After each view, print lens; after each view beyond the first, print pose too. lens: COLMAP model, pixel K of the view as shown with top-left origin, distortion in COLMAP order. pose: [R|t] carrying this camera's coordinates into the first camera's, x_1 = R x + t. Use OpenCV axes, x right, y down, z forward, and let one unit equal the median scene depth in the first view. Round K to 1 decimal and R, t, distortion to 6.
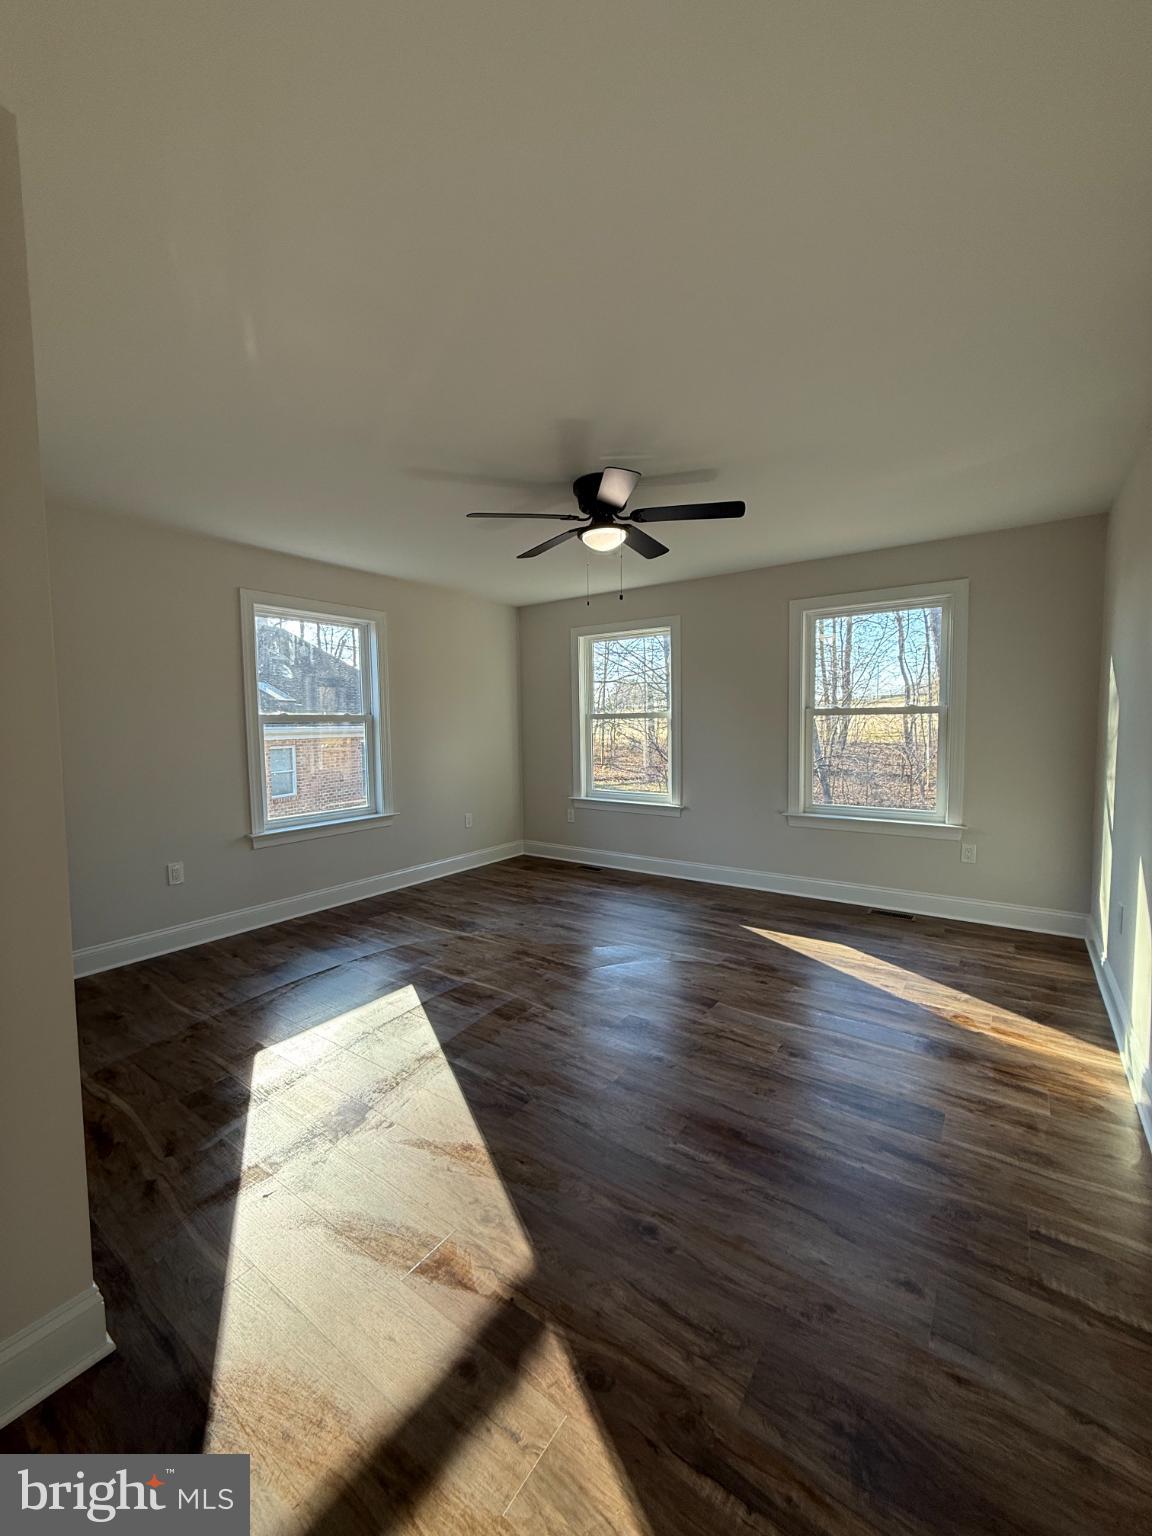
lens RADIAL K [[609.8, 0, 573.0], [0, 609.8, 767.3], [0, 0, 1]] dist [0.000582, -0.000382]
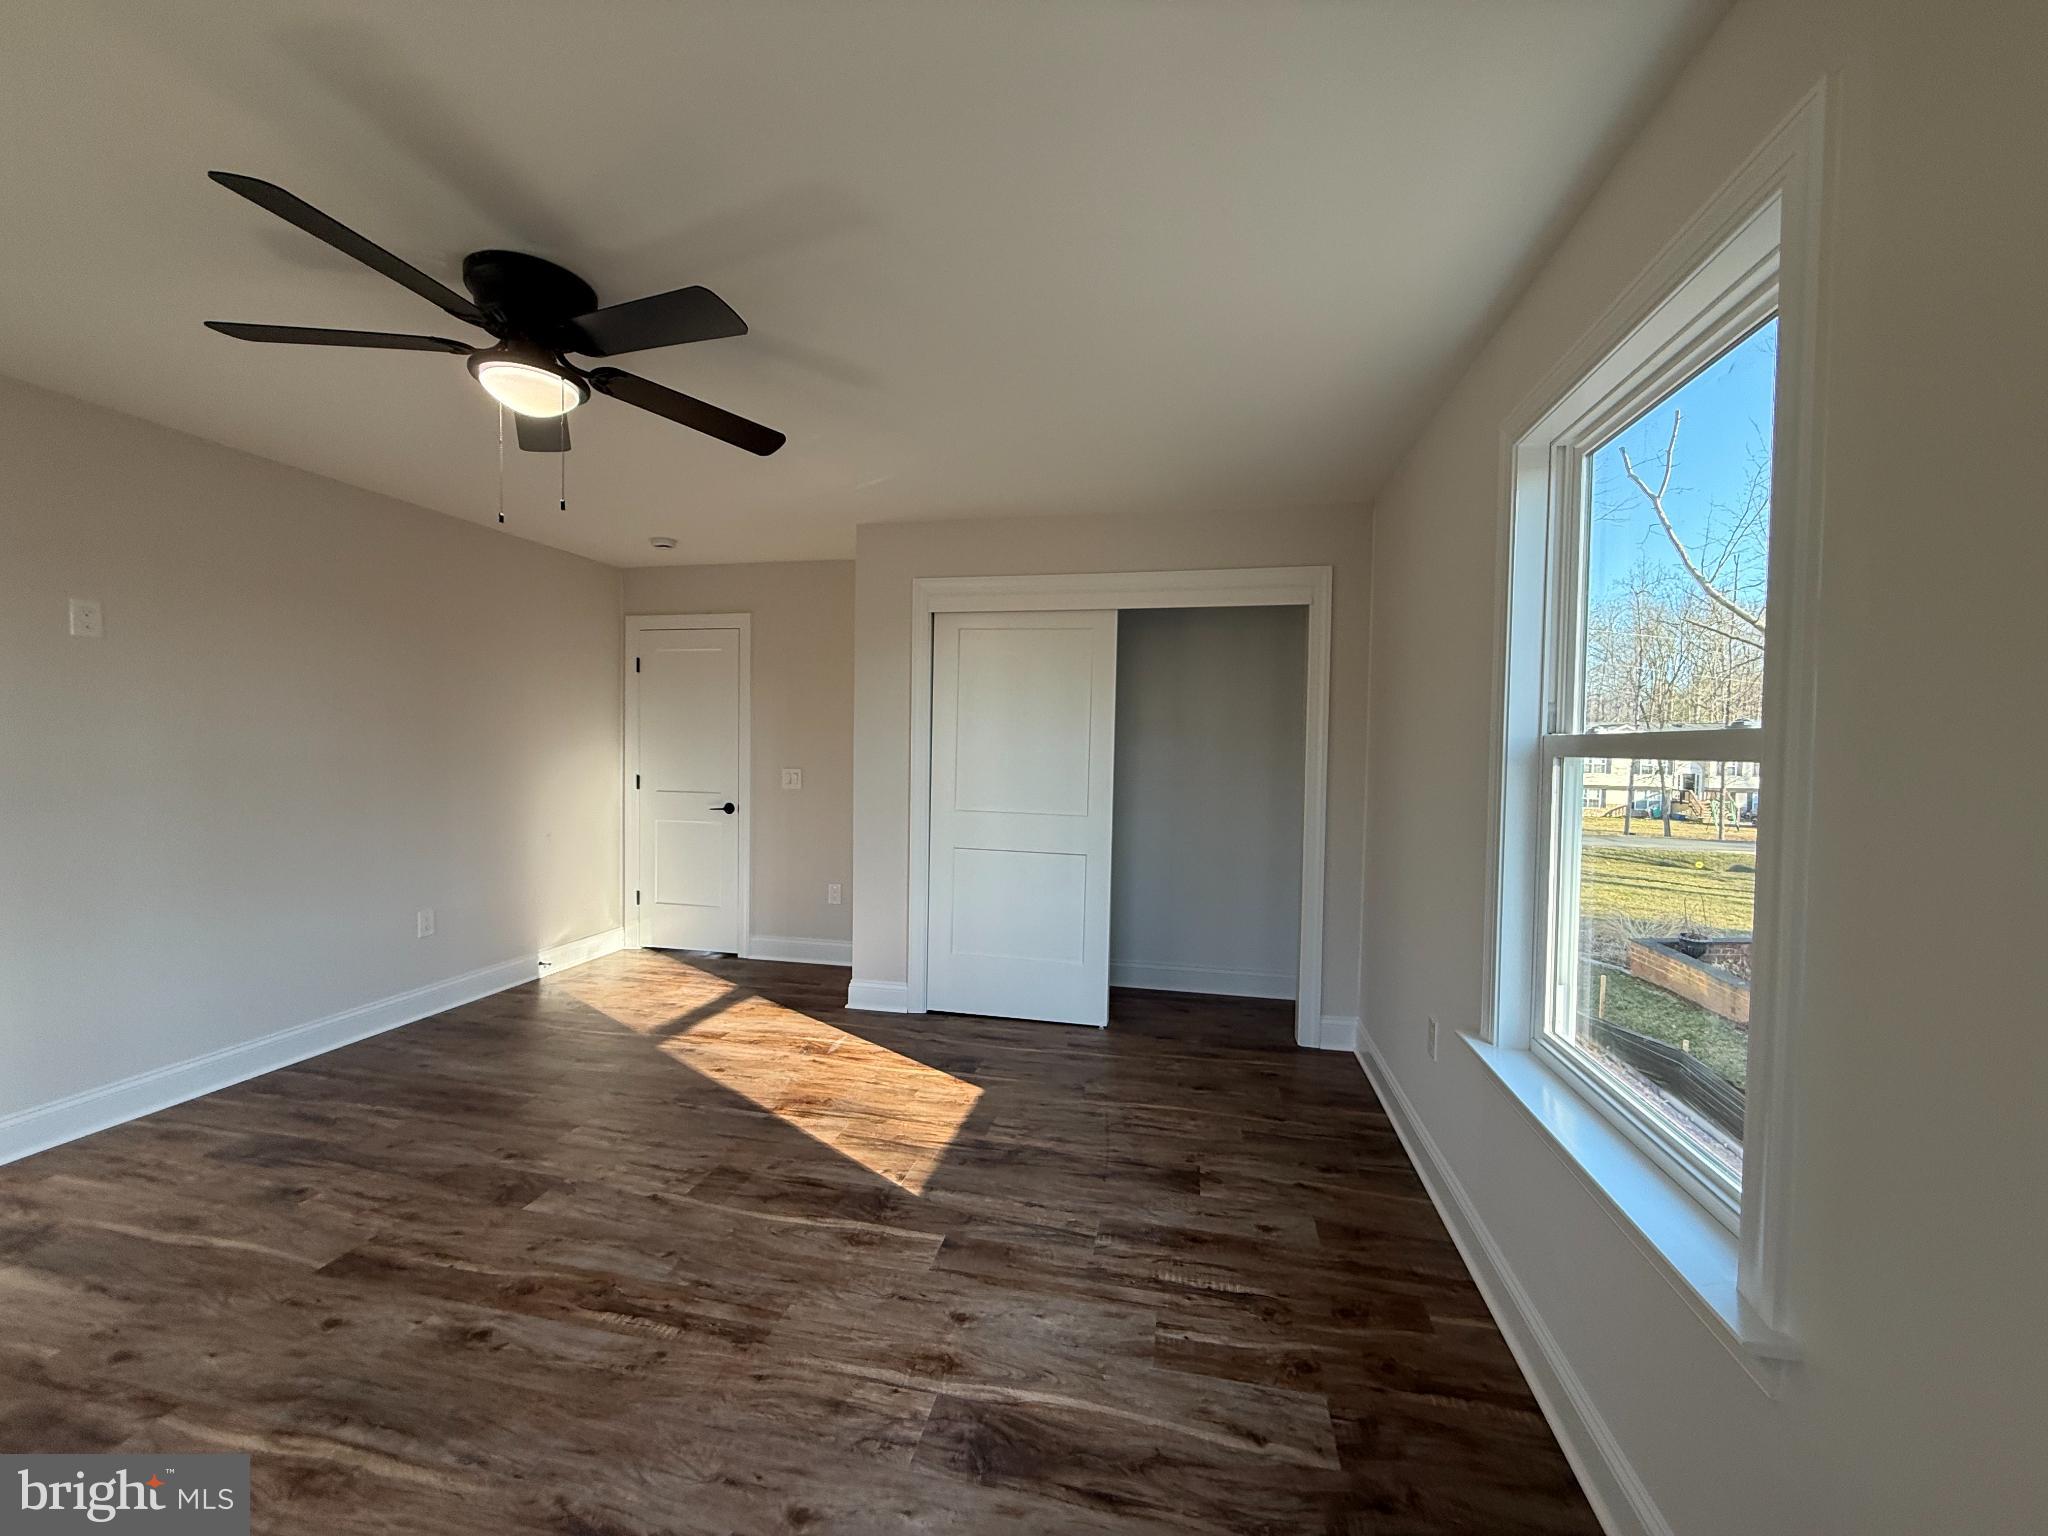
lens RADIAL K [[813.1, 0, 1016.1], [0, 813.1, 758.2], [0, 0, 1]] dist [0.000582, -0.000382]
pose [[-0.917737, 0.005216, -0.397154, -0.034759], [-0.032060, 0.995678, 0.087160, -0.113784], [0.395892, 0.092723, -0.913604, 1.422694]]
